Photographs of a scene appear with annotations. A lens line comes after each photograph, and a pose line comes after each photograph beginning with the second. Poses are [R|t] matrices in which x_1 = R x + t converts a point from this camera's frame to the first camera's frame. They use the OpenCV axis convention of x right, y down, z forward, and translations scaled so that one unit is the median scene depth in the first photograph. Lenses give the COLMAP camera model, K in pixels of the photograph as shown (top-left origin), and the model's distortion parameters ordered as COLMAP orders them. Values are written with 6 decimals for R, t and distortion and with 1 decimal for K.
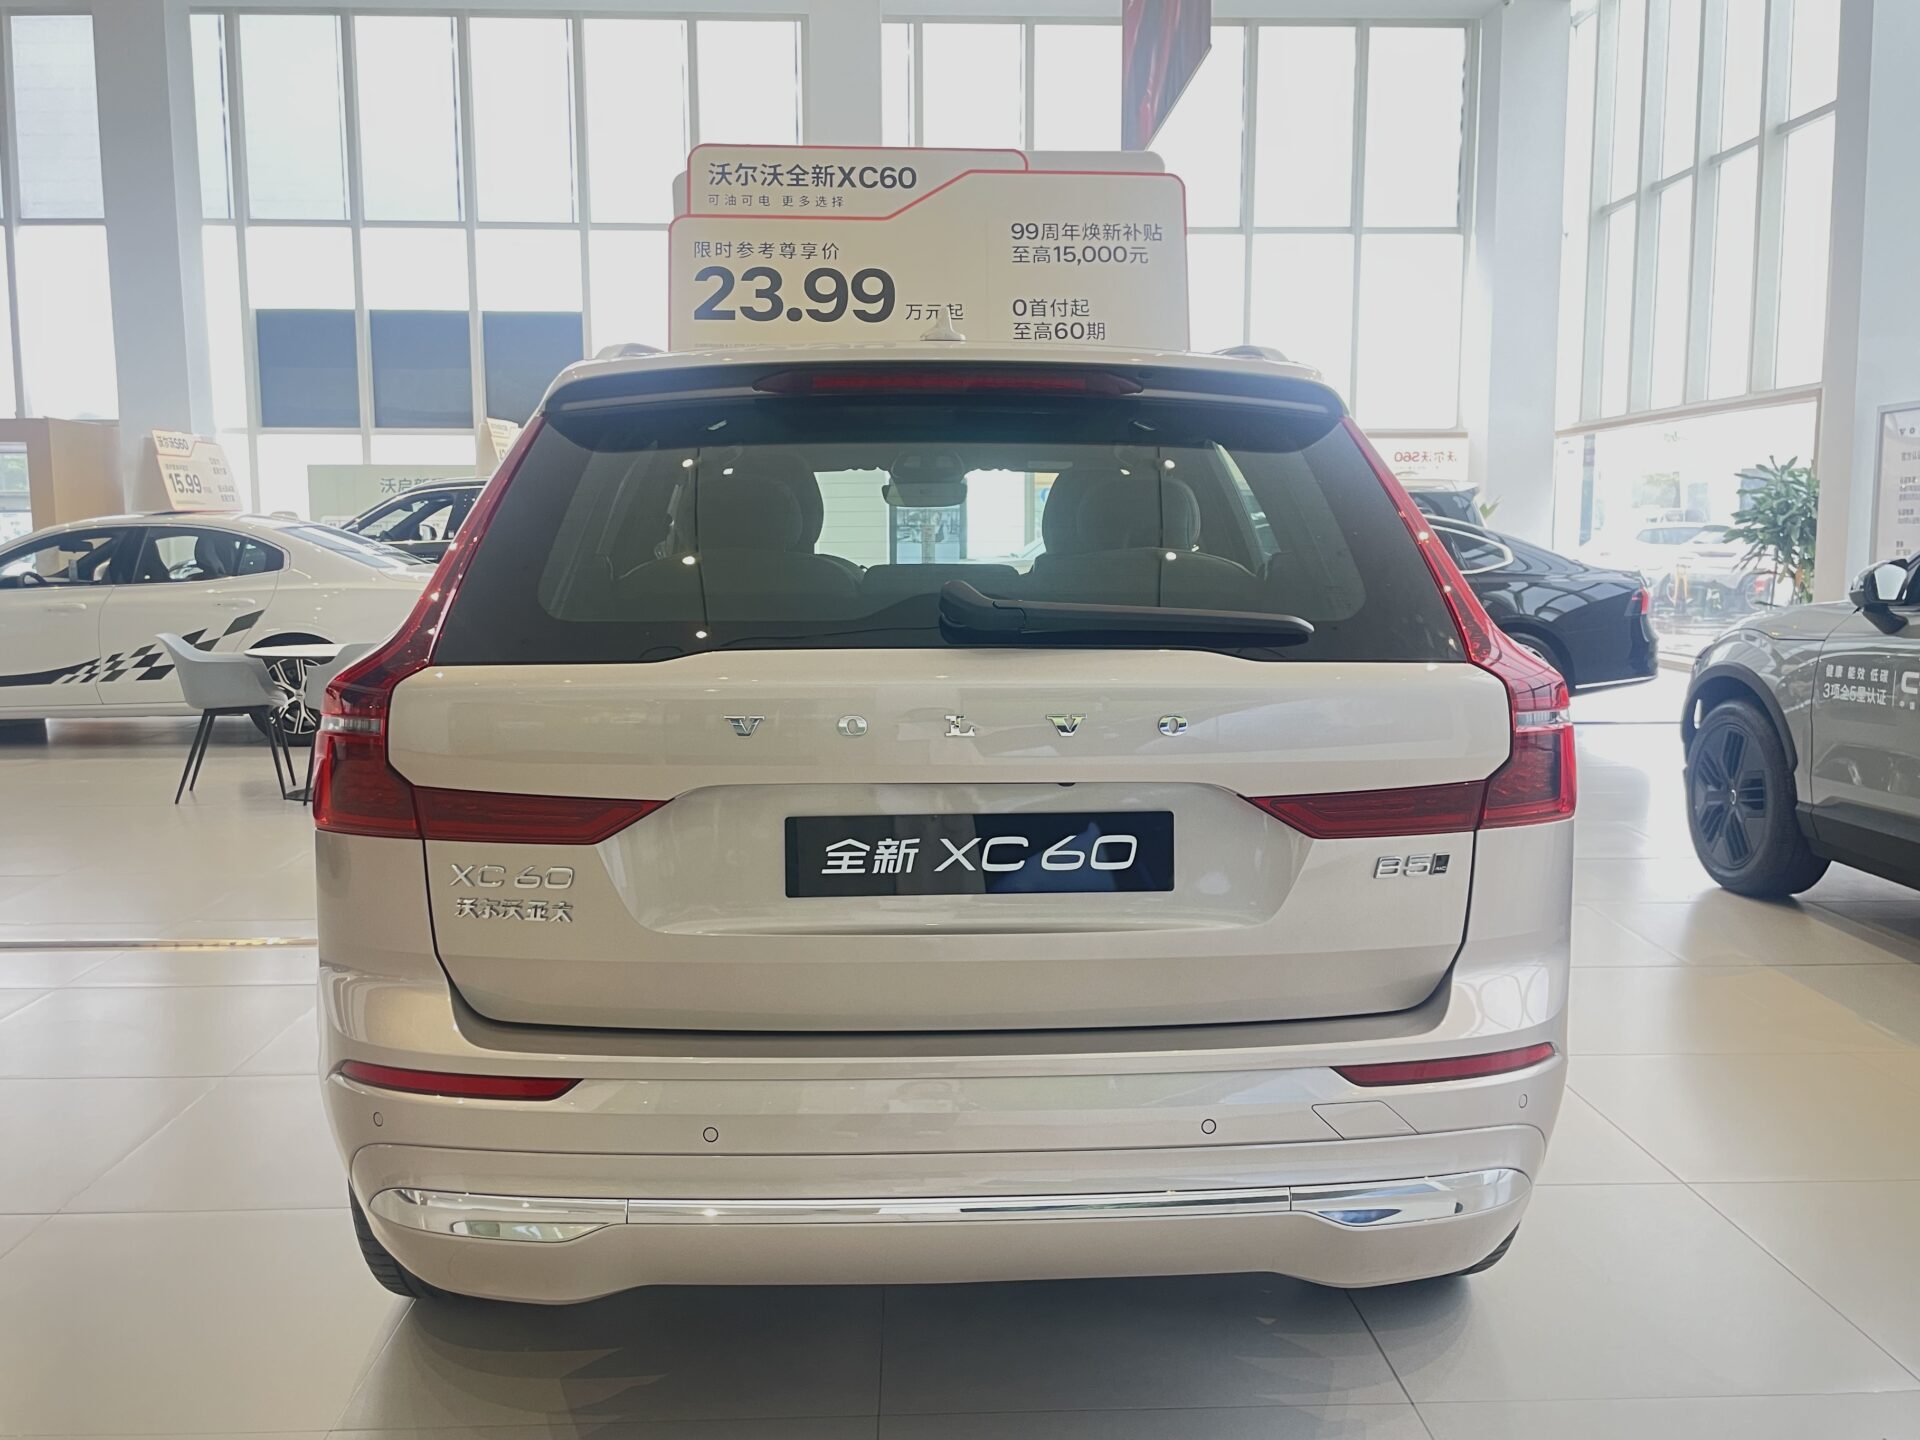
lens RADIAL K [[1599.1, 0, 978.3], [0, 1599.1, 711.4], [0, 0, 1]] dist [0.029687, 0.002106]
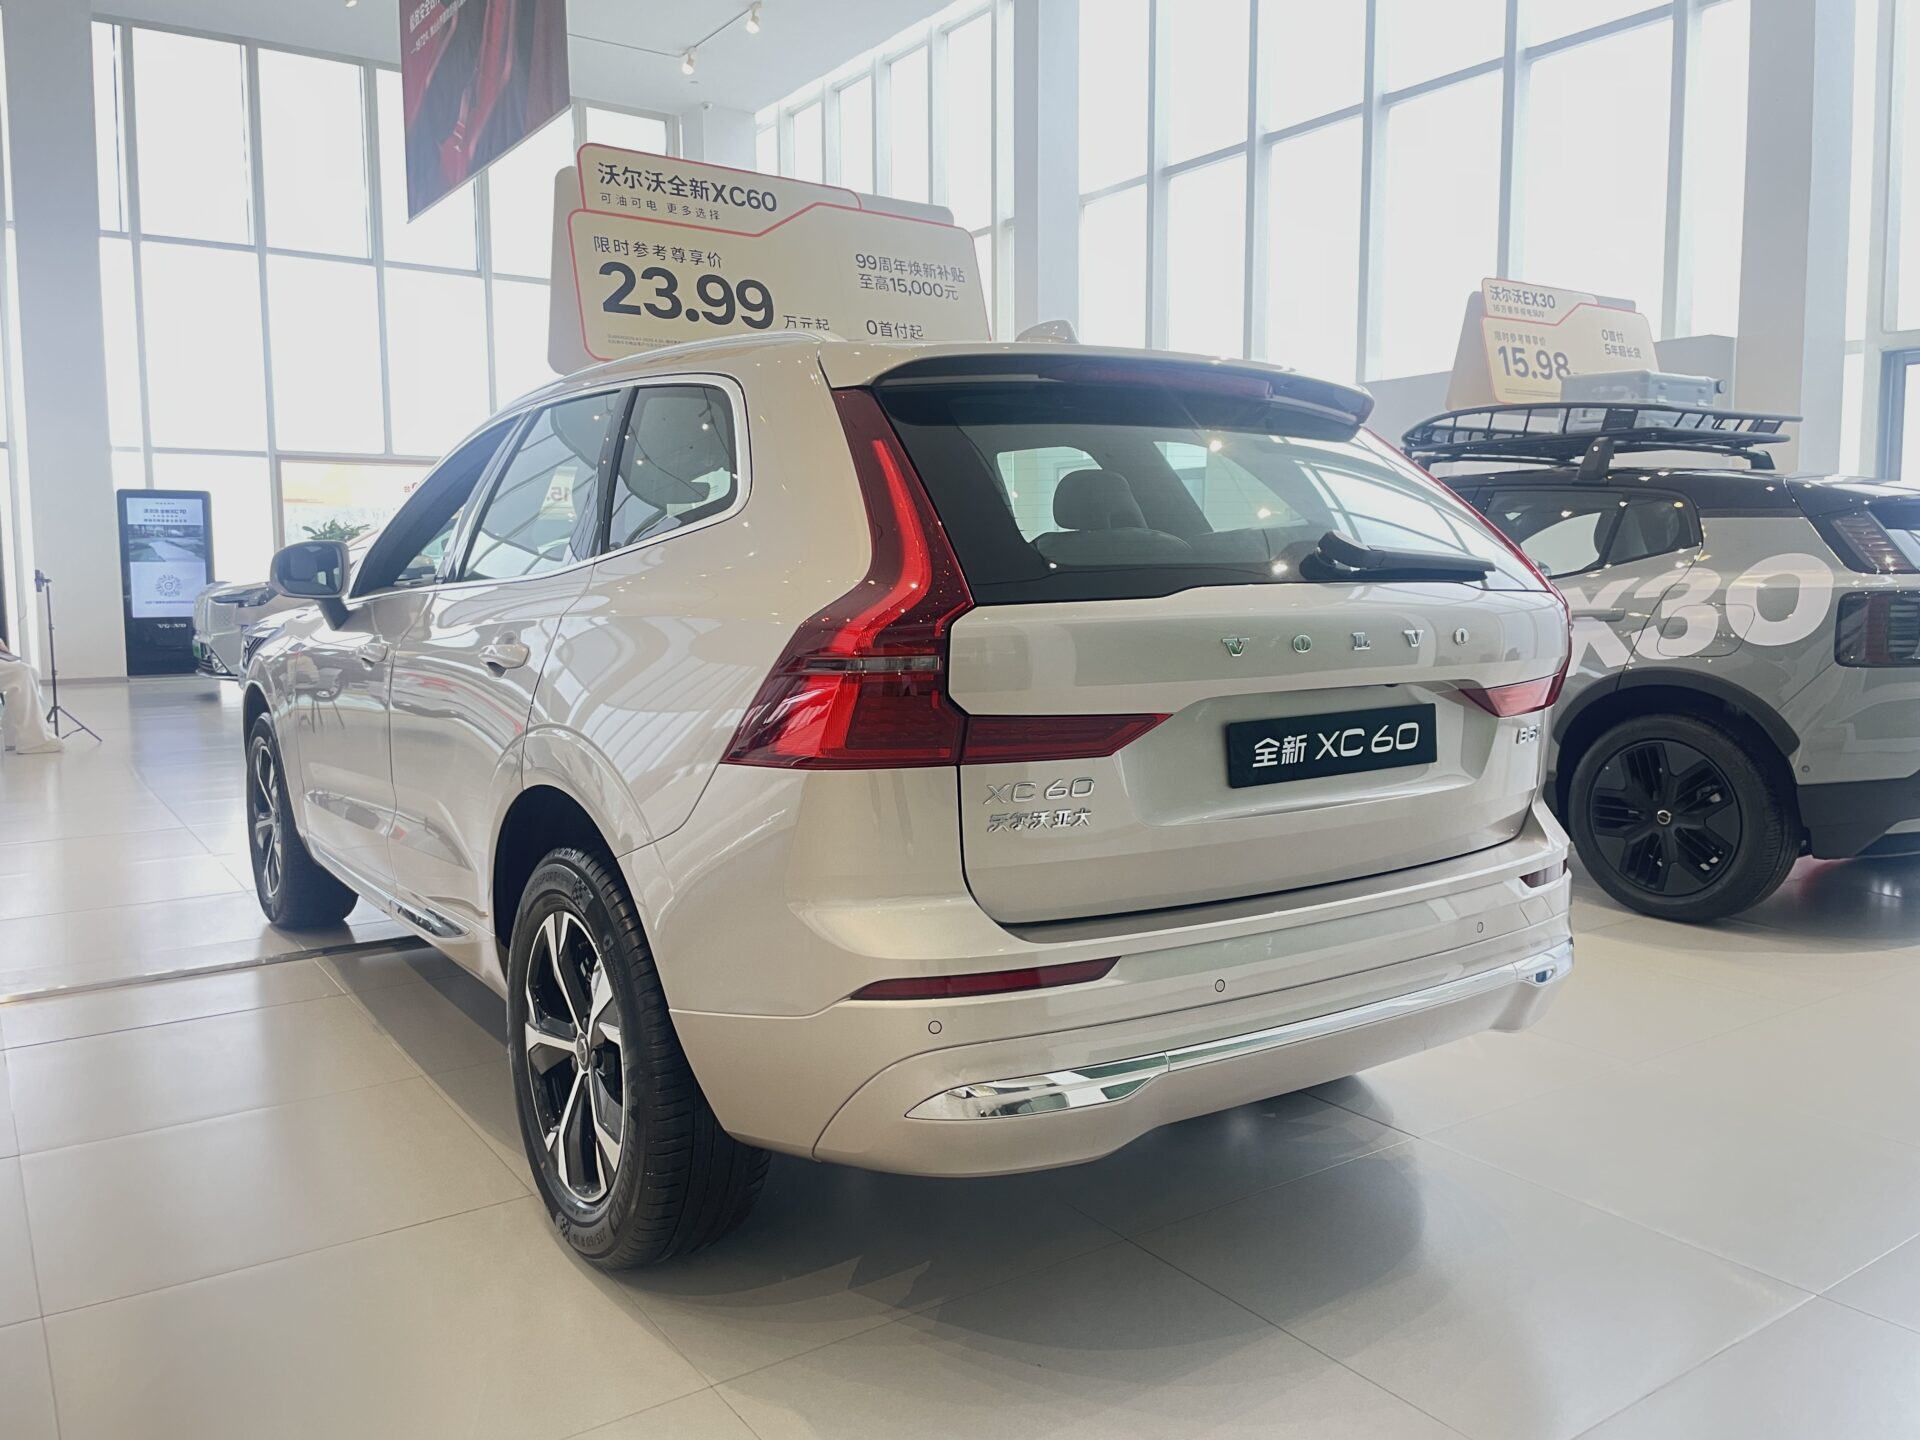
lens RADIAL K [[1463.5, 0, 953.0], [0, 1463.5, 706.7], [0, 0, 1]] dist [0.006819, -0.016435]
pose [[0.841168, -0.051126, 0.538351, -0.505782], [0.059931, 0.998202, 0.001155, 0.021891], [-0.537442, 0.031292, 0.842720, 0.092689]]
